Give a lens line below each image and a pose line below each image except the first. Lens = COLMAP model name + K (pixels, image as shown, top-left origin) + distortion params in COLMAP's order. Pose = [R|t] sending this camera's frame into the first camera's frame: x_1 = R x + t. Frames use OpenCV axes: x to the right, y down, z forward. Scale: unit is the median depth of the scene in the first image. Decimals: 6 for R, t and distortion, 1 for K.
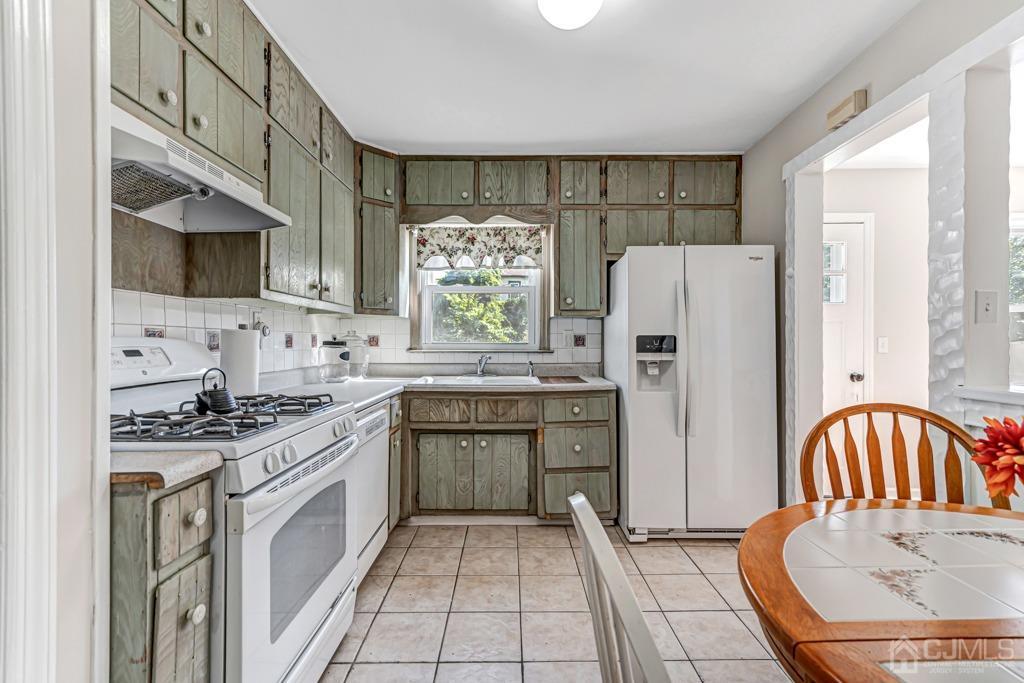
lens RADIAL K [[467.0, 0, 509.3], [0, 467.0, 340.2], [0, 0, 1]] dist [0.002443, 0.000491]
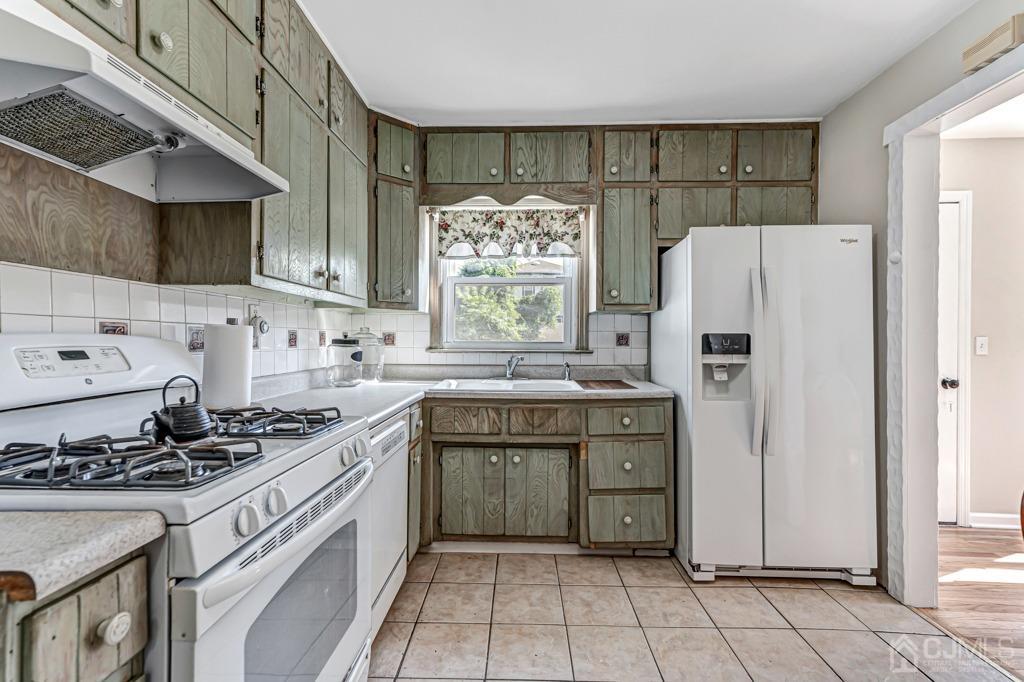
lens RADIAL K [[467.0, 0, 509.3], [0, 467.0, 339.7], [0, 0, 1]] dist [0.002443, 0.000491]
pose [[0.999684, 0.003119, -0.024930, -0.050344], [-0.003049, 0.999991, 0.002854, -0.000587], [0.024938, -0.002777, 0.999685, 0.148376]]
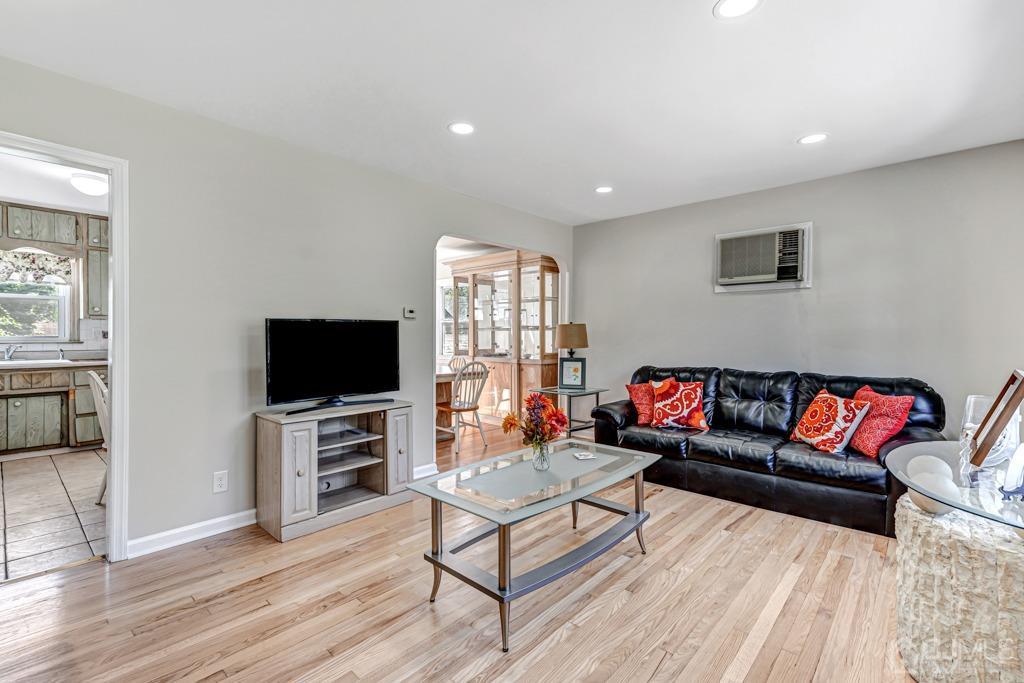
lens RADIAL K [[459.1, 0, 512.0], [0, 459.1, 341.5], [0, 0, 1]] dist [0.013949, 0.000456]
pose [[0.668914, -0.005930, 0.743316, -0.110914], [-0.004020, 0.999925, 0.011594, -0.000292], [-0.743329, -0.010744, 0.668840, -1.218414]]
